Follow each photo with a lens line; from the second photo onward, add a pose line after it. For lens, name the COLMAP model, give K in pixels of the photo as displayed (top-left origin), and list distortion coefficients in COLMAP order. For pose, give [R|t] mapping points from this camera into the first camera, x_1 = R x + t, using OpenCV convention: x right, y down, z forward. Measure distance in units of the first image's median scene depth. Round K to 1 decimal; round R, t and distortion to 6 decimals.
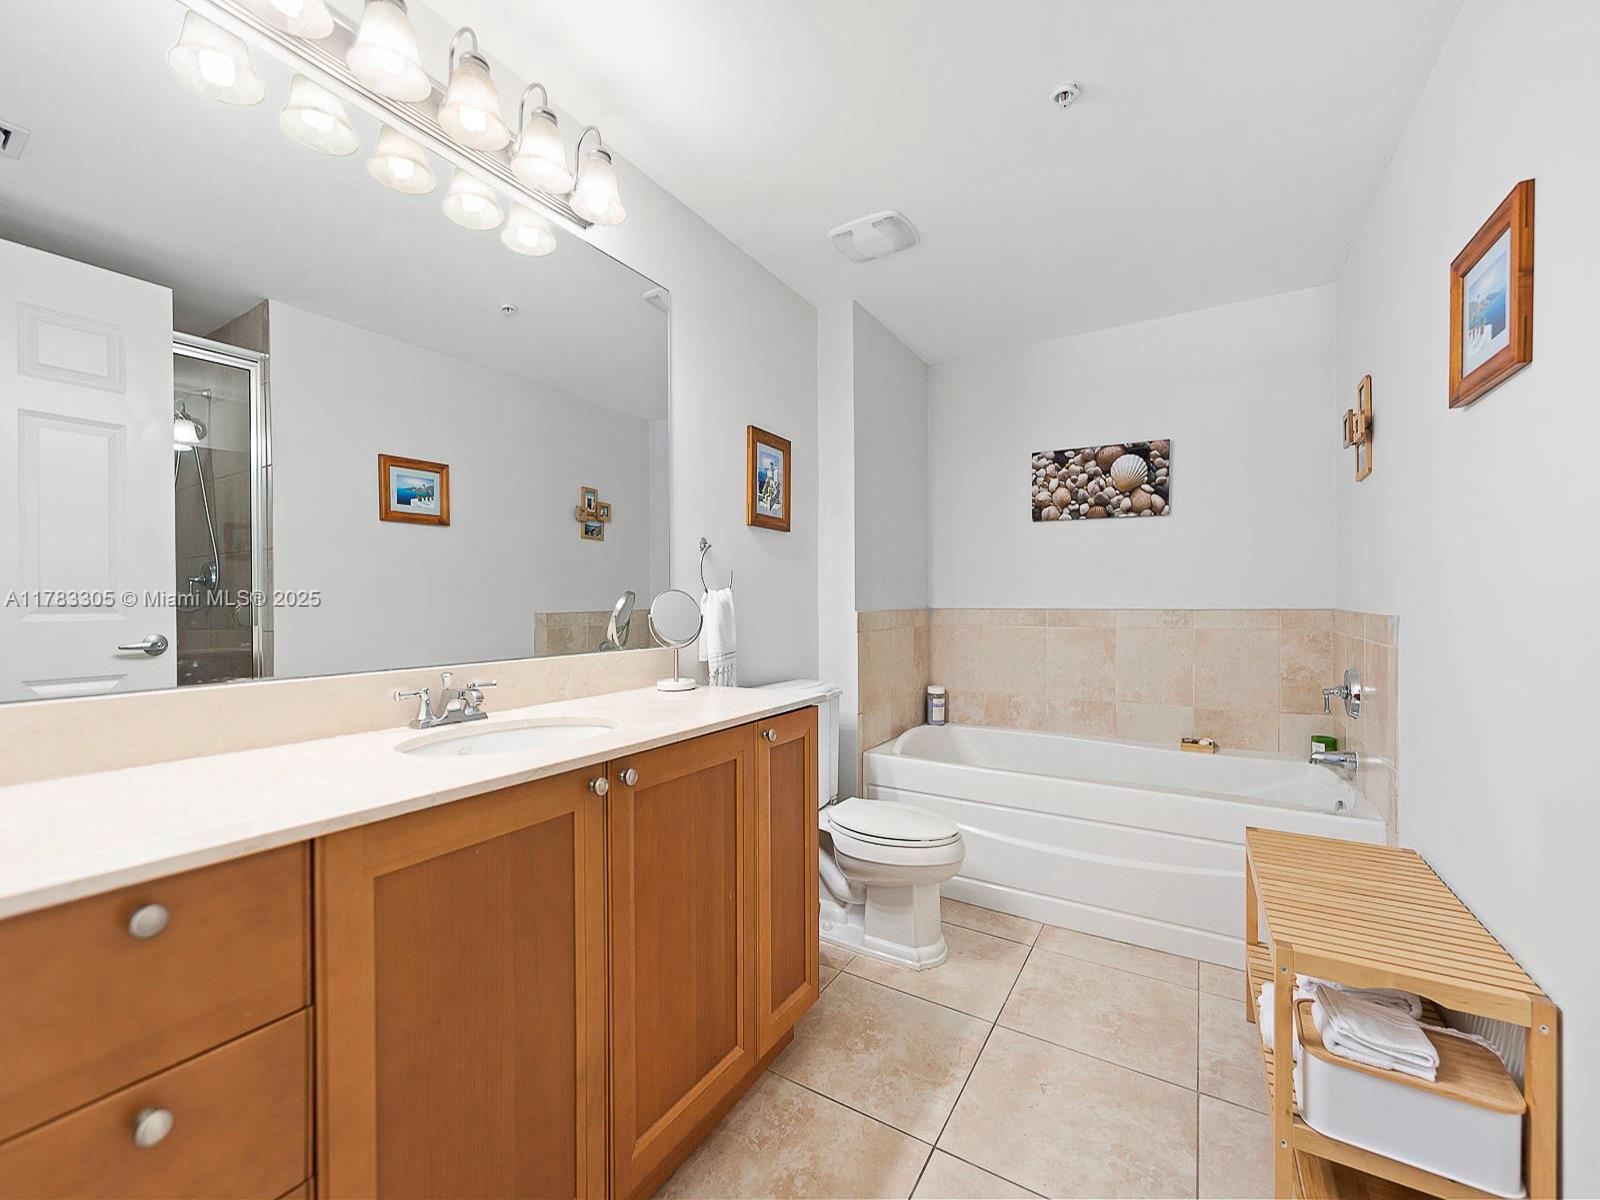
lens RADIAL K [[654.0, 0, 799.7], [0, 654.0, 609.0], [0, 0, 1]] dist [-0.000695, -0.000366]
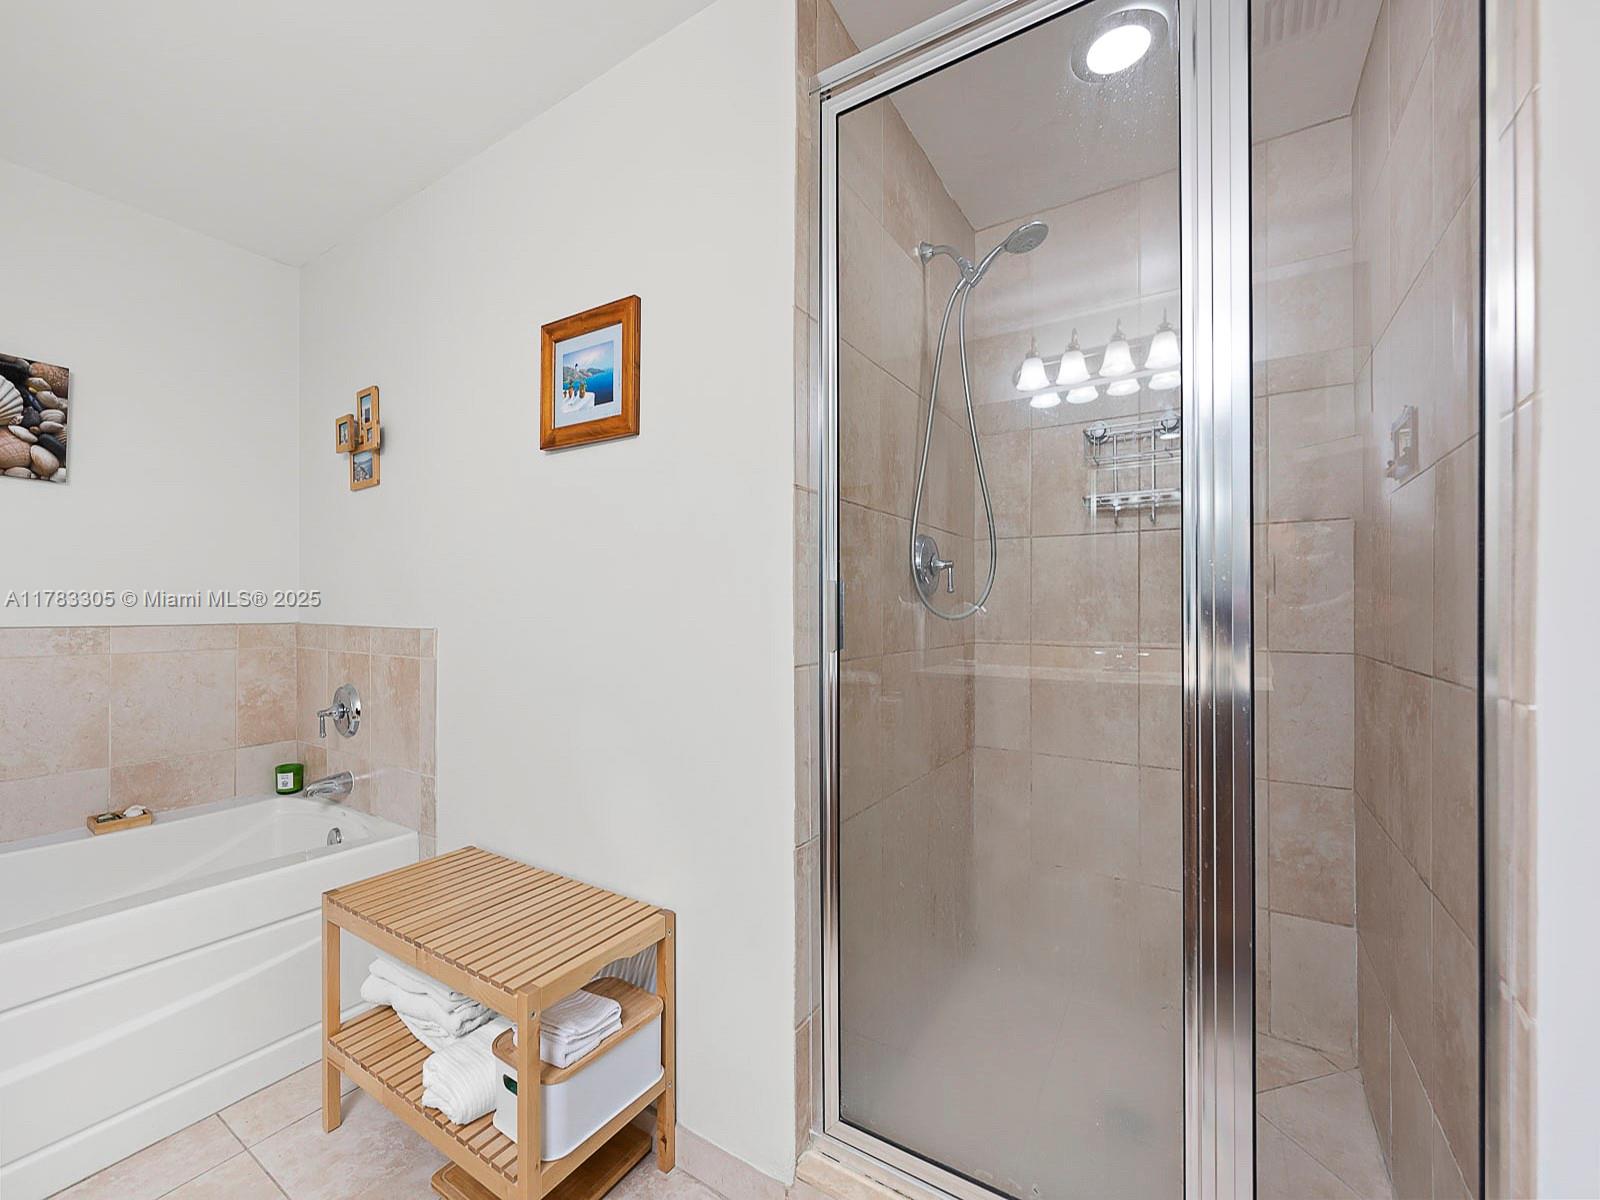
lens RADIAL K [[654.0, 0, 799.7], [0, 654.0, 609.0], [0, 0, 1]] dist [-0.000695, -0.000366]
pose [[0.021769, 0.006999, 0.999739, -0.095170], [0.010583, 0.999918, -0.007231, -0.005965], [-0.999707, 0.010737, 0.021693, 0.318671]]
